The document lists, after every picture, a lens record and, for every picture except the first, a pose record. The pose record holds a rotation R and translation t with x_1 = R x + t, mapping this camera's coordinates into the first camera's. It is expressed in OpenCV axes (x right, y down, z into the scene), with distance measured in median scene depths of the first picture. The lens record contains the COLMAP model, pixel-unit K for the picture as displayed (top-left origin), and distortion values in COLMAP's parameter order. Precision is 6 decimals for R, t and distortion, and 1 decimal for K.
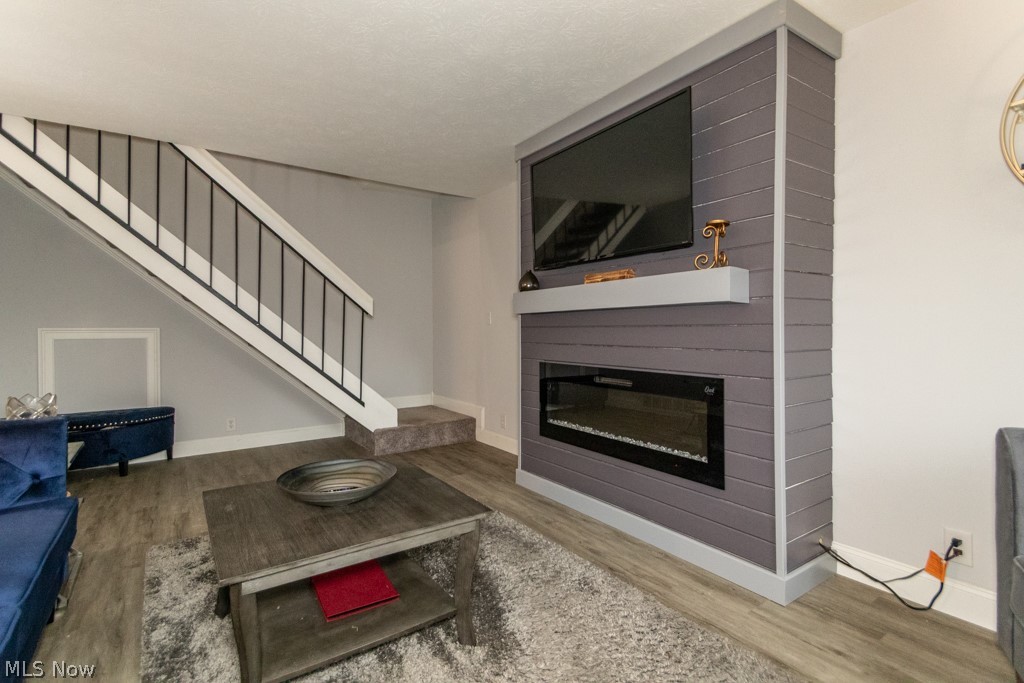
lens RADIAL K [[477.1, 0, 520.5], [0, 477.1, 328.0], [0, 0, 1]] dist [0.017400, -0.006390]
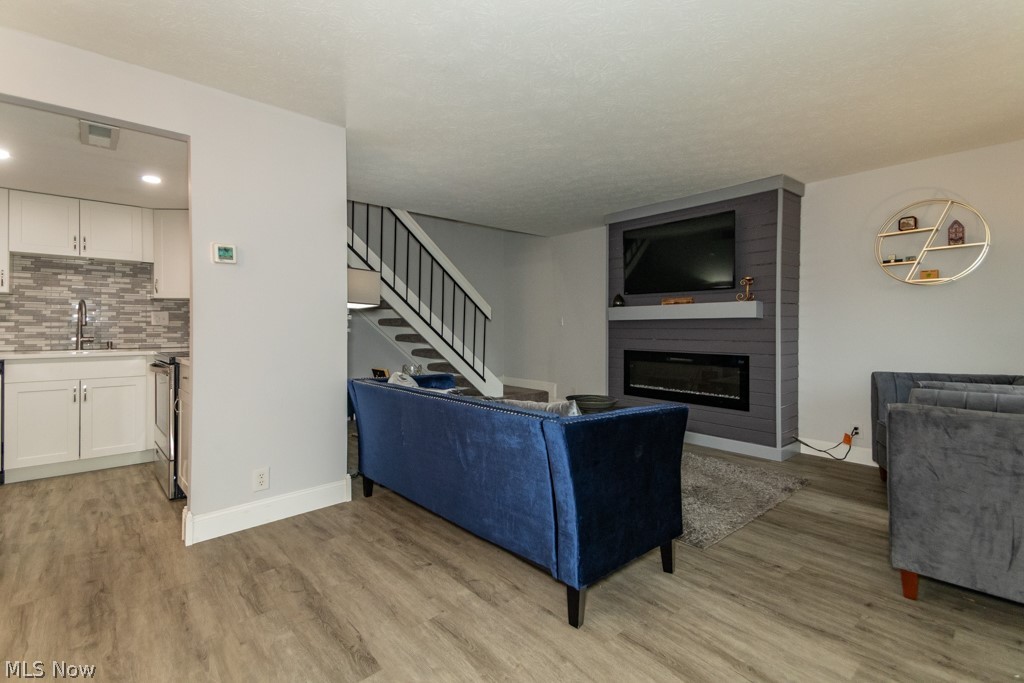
lens RADIAL K [[477.1, 0, 515.8], [0, 477.1, 323.2], [0, 0, 1]] dist [0.017400, -0.006390]
pose [[0.993988, 0.005193, 0.109363, -0.601740], [-0.004754, 0.999980, -0.004270, -0.013741], [-0.109383, 0.003725, 0.993993, -0.691117]]
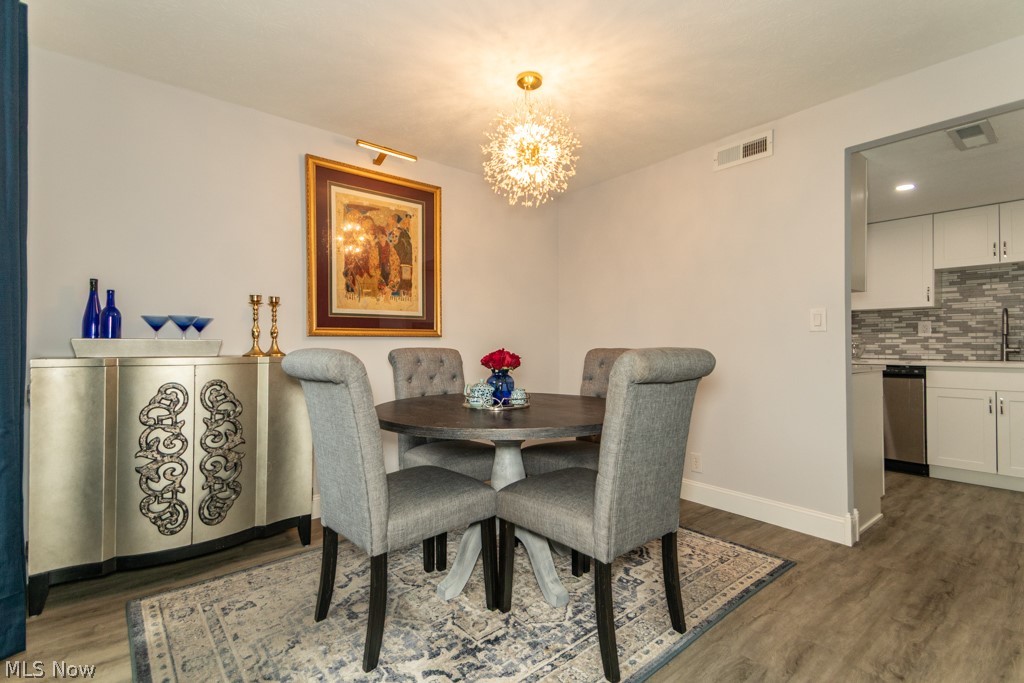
lens RADIAL K [[477.1, 0, 515.5], [0, 477.1, 346.4], [0, 0, 1]] dist [0.017400, -0.006390]
pose [[0.062884, 0.005888, -0.998004, -0.417407], [0.007126, 0.999954, 0.006348, 0.010540], [0.997995, -0.007511, 0.062839, -0.573406]]
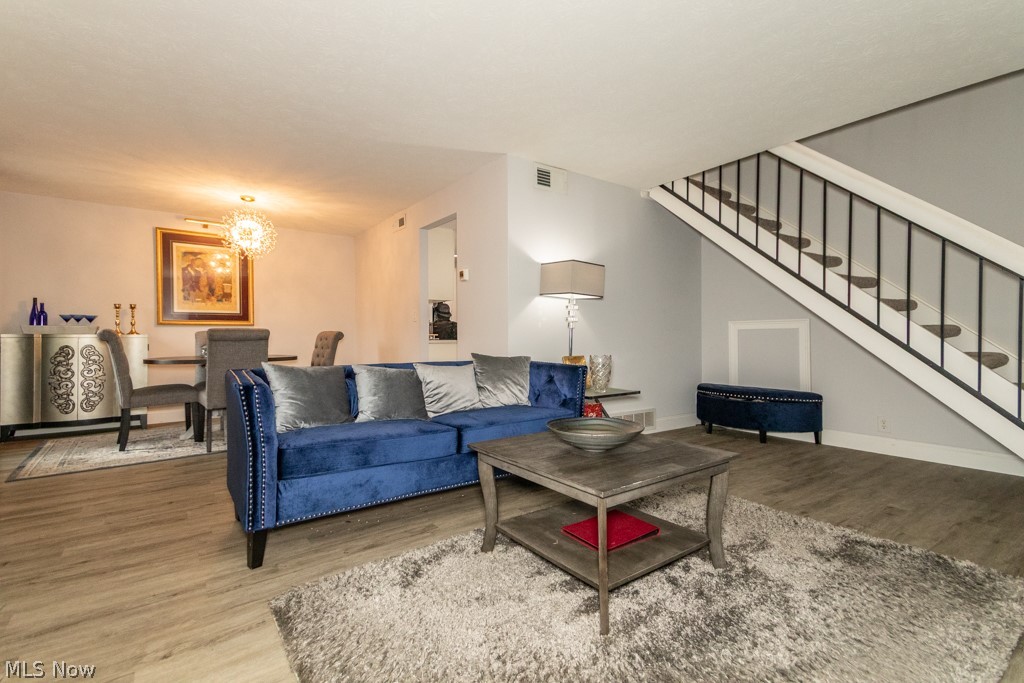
lens RADIAL K [[477.1, 0, 506.1], [0, 477.1, 341.9], [0, 0, 1]] dist [0.017400, -0.006390]
pose [[0.000627, 0.009867, -0.999951, 0.484106], [0.007663, 0.999922, 0.009872, 0.052976], [0.999970, -0.007669, 0.000551, 0.480212]]
